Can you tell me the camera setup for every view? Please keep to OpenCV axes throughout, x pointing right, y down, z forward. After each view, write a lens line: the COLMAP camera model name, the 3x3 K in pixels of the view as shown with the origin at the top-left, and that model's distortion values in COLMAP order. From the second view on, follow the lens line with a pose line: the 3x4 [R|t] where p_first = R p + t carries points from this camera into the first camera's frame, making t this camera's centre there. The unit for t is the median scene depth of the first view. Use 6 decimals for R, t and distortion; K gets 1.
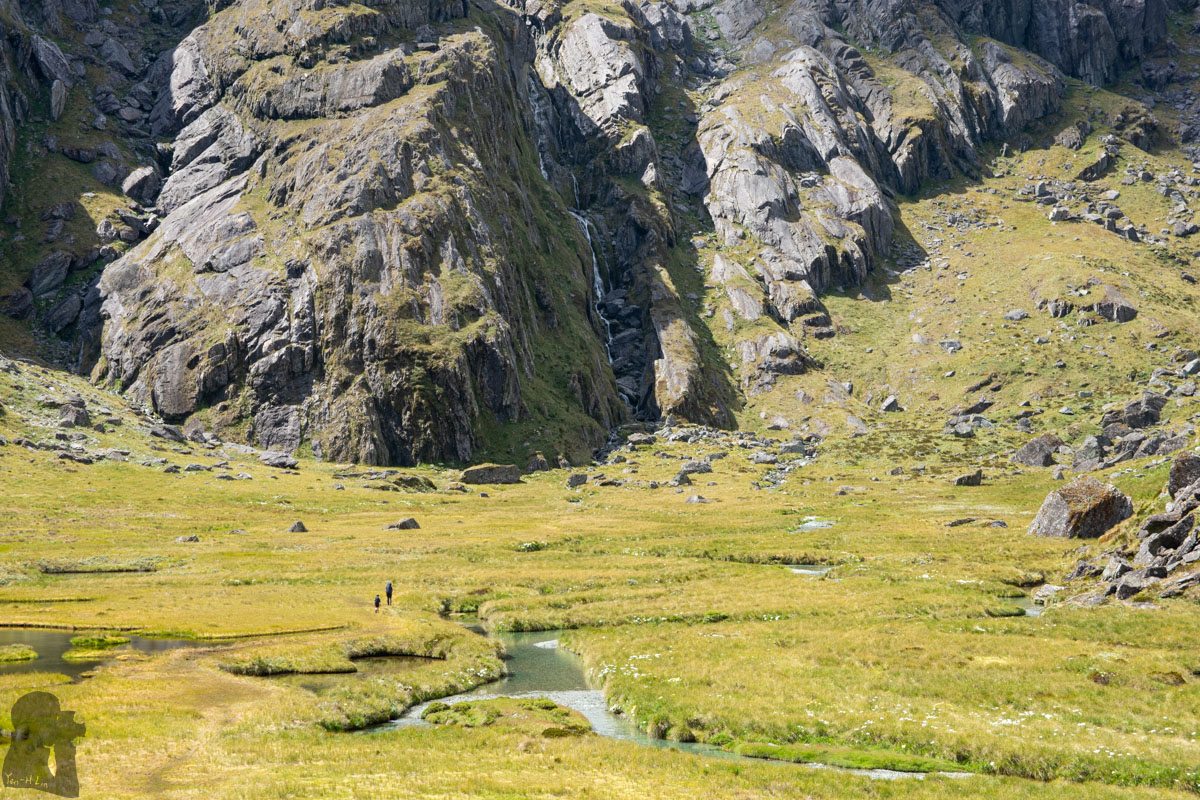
lens RADIAL K [[2455.1, 0, 600.0], [0, 2455.1, 400.0], [0, 0, 1]] dist [0.190210, 0.474057]
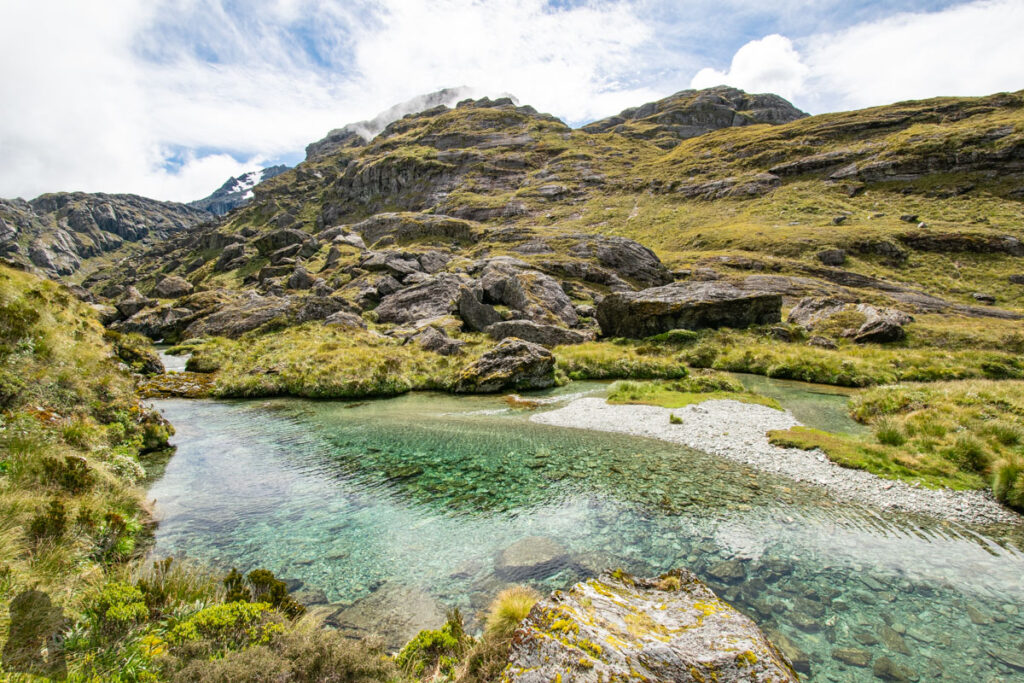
lens RADIAL K [[445.9, 0, 522.1], [0, 445.9, 354.6], [0, 0, 1]] dist [0.002434, -0.016005]
pose [[0.676948, -0.066965, 0.732979, 0.061854], [-0.011966, 0.994720, 0.101928, 0.022353], [-0.735934, -0.077771, 0.672572, -0.498805]]
